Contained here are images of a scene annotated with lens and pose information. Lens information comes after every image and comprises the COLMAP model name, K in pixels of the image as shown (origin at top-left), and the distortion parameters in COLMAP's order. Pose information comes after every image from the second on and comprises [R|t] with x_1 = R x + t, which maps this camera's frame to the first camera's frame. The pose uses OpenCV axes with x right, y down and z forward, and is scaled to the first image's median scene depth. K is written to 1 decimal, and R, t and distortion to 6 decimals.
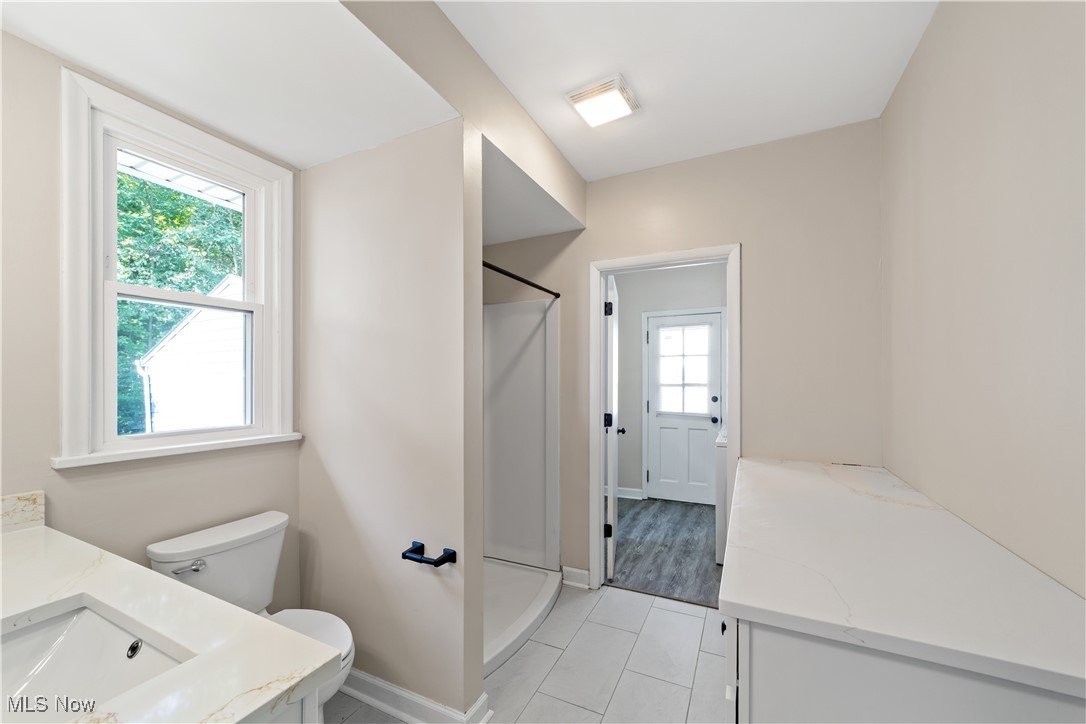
lens RADIAL K [[417.7, 0, 545.7], [0, 417.7, 370.3], [0, 0, 1]] dist [-0.001319, 0.000088]
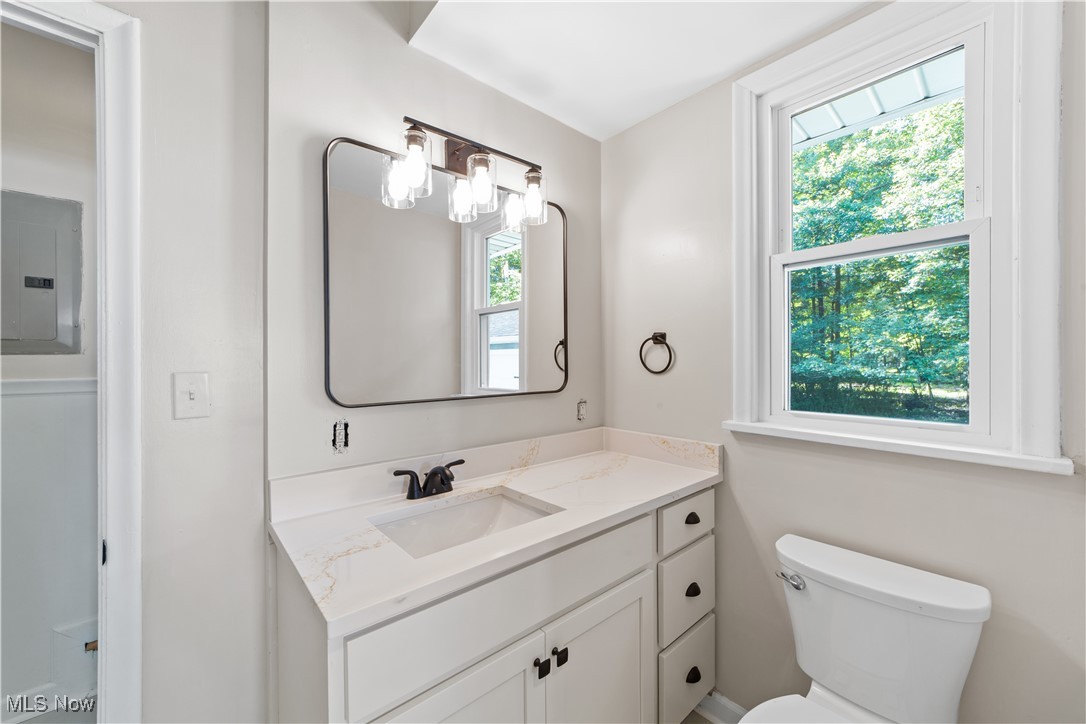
lens RADIAL K [[419.0, 0, 541.5], [0, 419.0, 364.7], [0, 0, 1]] dist [-0.018822, 0.008967]
pose [[-0.387978, 0.006754, -0.921644, 0.080284], [0.021085, 0.999776, -0.001550, 0.031916], [0.921427, -0.020035, -0.388034, 0.705476]]
